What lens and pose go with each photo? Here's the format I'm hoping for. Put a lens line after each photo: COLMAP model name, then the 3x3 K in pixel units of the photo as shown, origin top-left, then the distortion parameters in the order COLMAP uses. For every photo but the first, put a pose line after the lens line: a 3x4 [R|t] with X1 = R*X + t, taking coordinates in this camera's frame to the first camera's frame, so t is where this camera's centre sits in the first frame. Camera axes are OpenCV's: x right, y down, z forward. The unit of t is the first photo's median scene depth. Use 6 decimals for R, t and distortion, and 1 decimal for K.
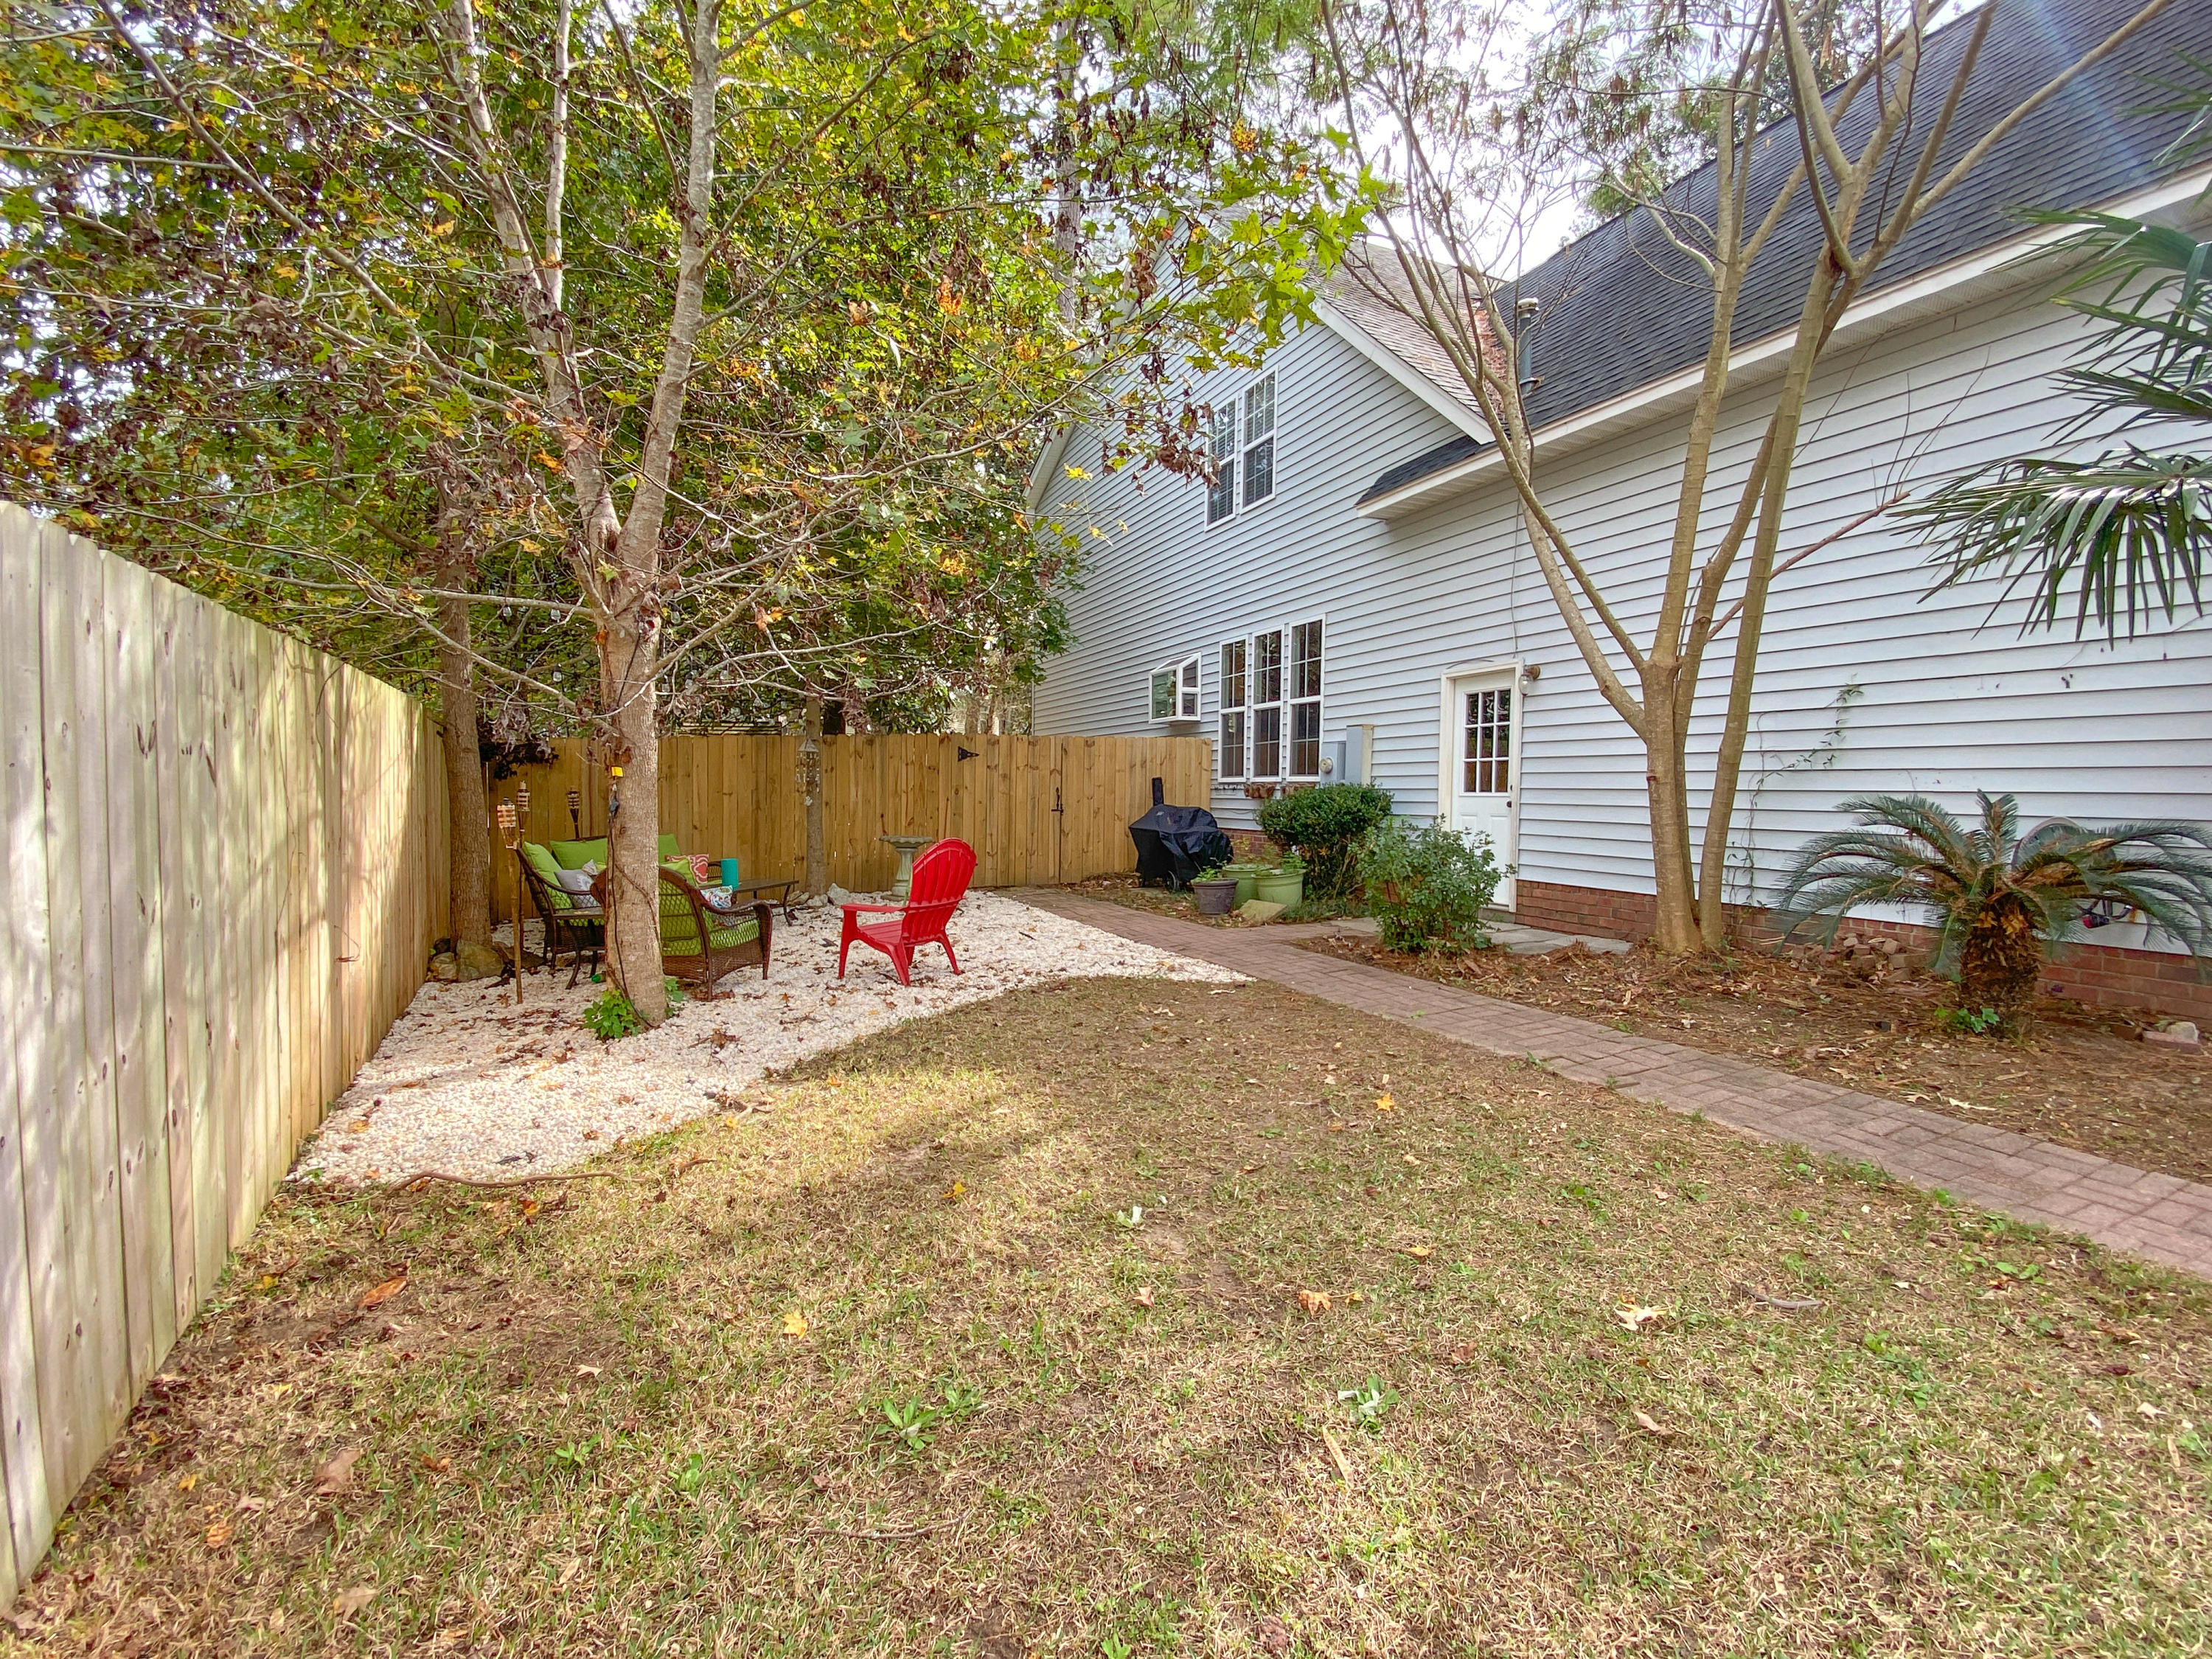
lens RADIAL K [[972.6, 0, 1106.0], [0, 972.6, 829.5], [0, 0, 1]] dist [0.001573, 0.000211]
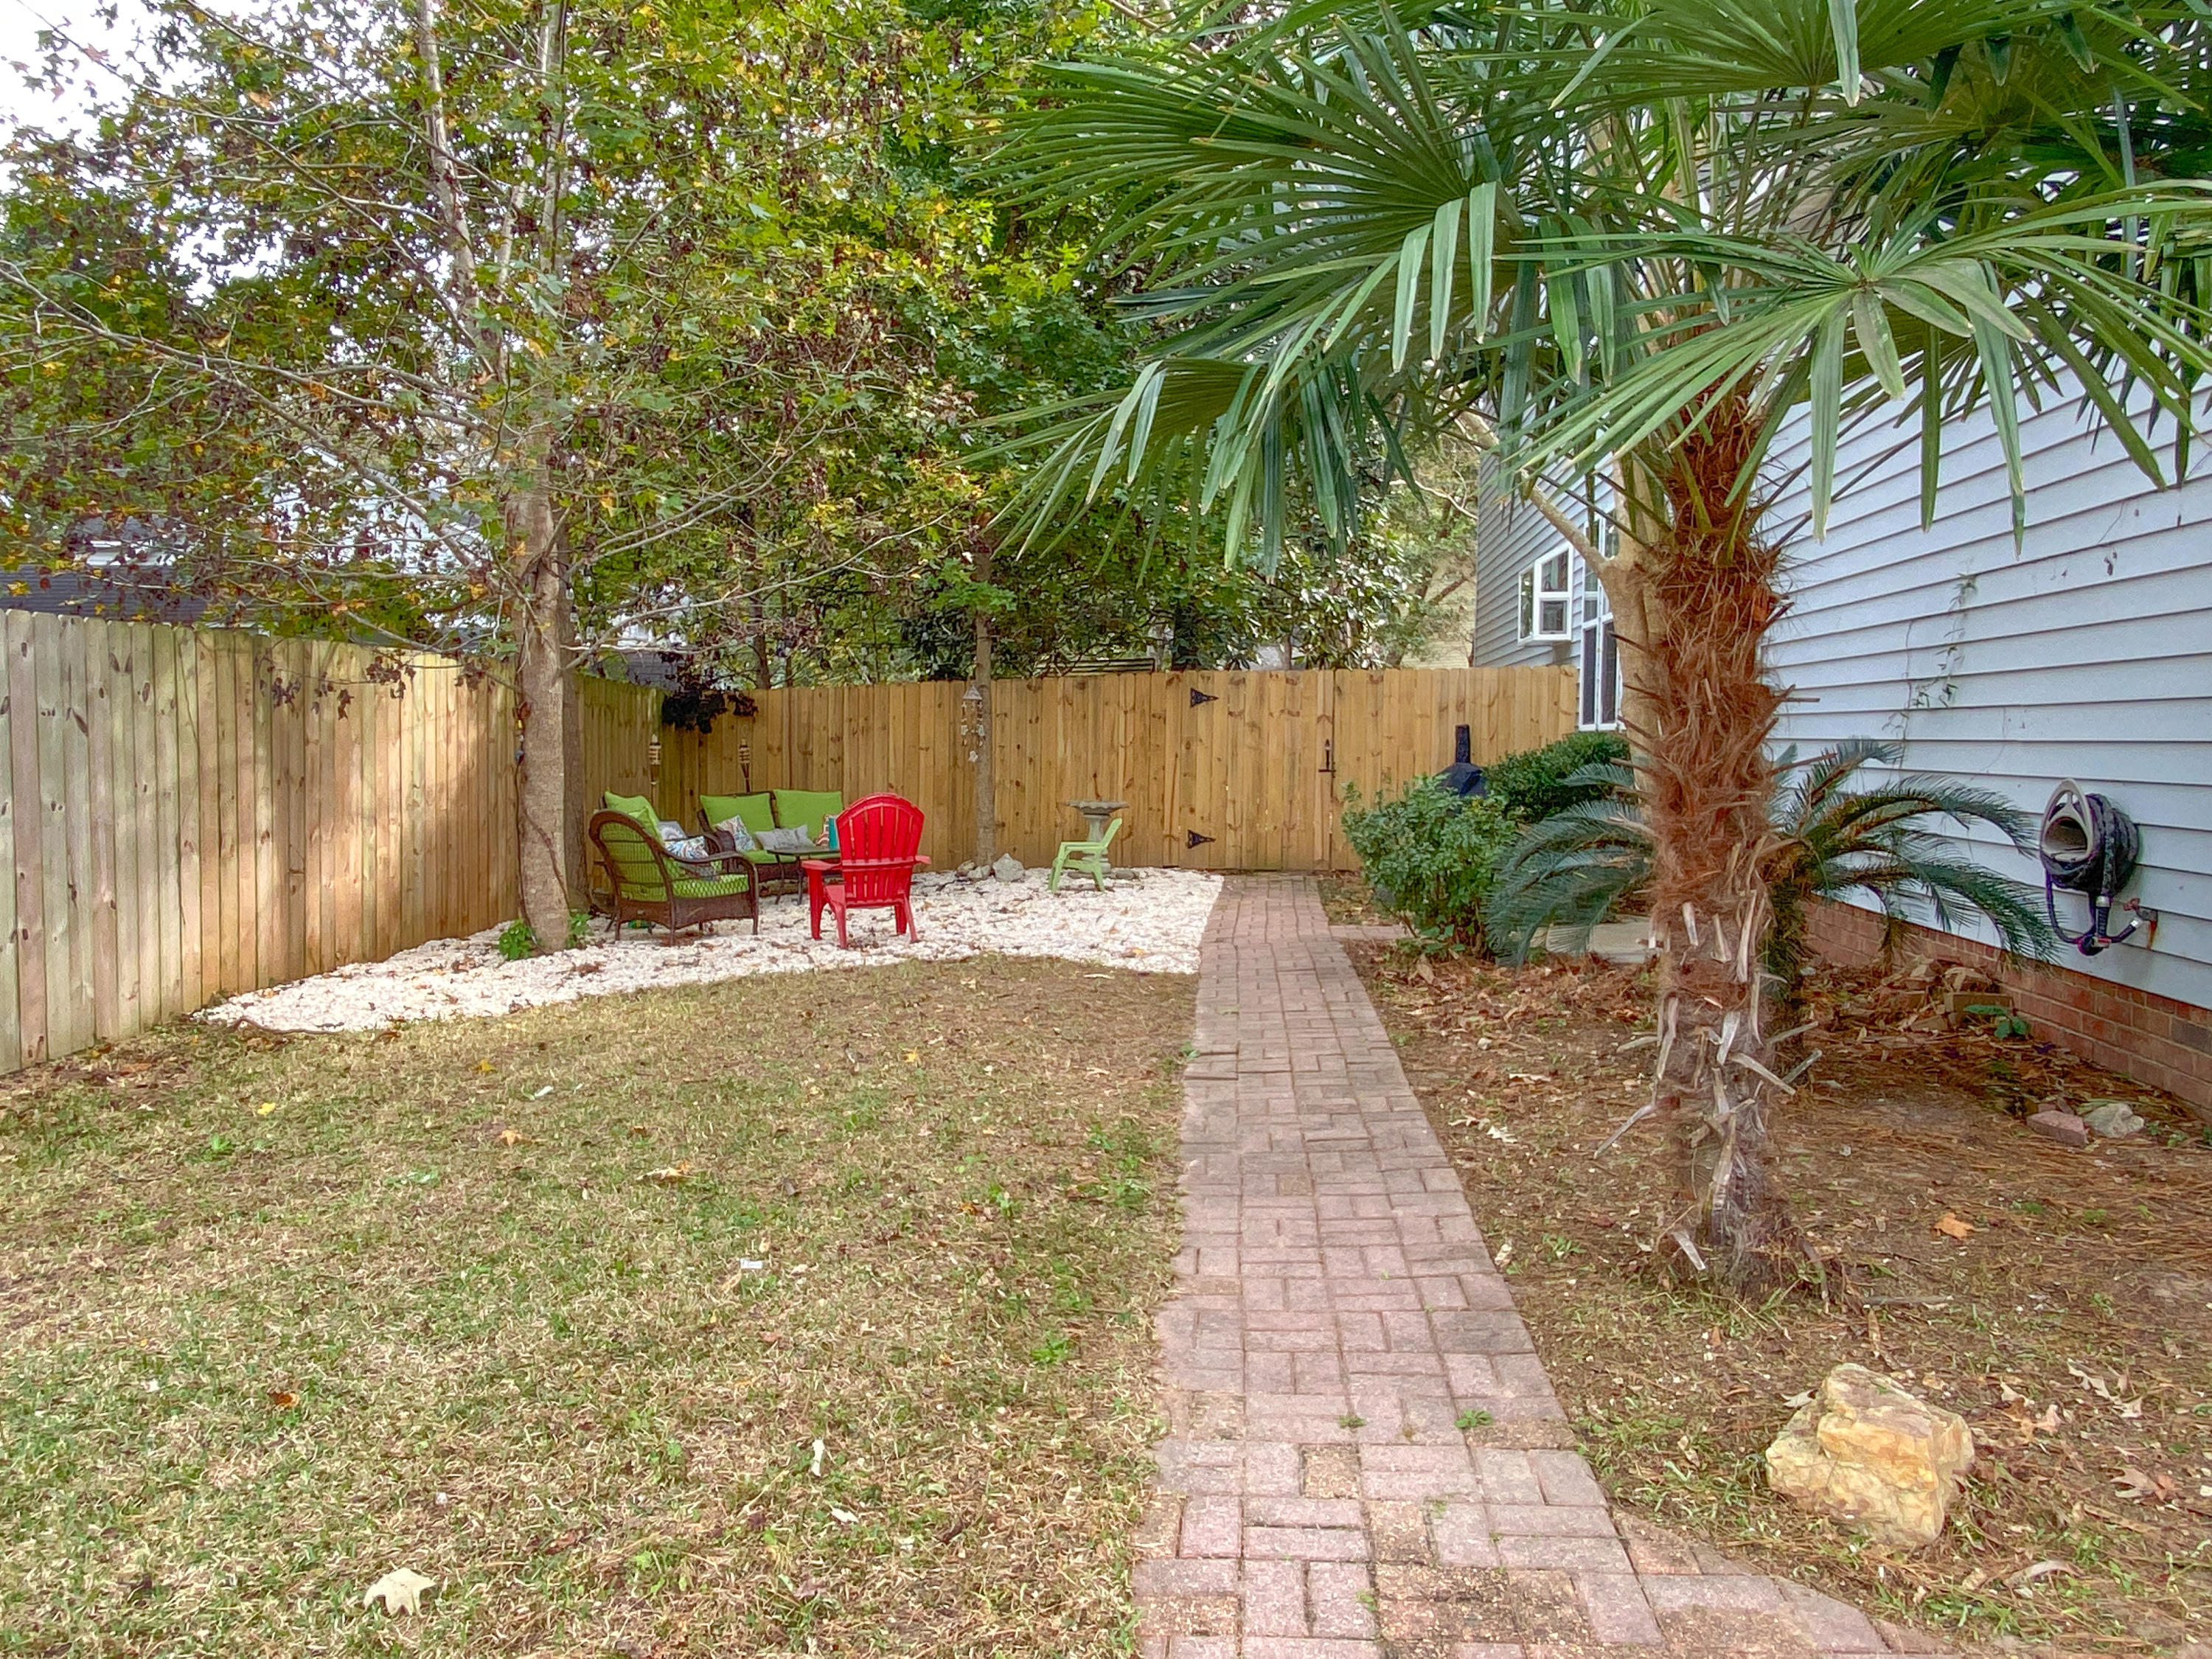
lens RADIAL K [[1477.6, 0, 1106.0], [0, 1477.6, 829.5], [0, 0, 1]] dist [0.038263, -0.000126]
pose [[0.867329, 0.028845, -0.496899, 0.749685], [-0.020764, 0.999547, 0.021780, 0.007941], [0.497303, -0.008573, 0.867535, -0.126176]]
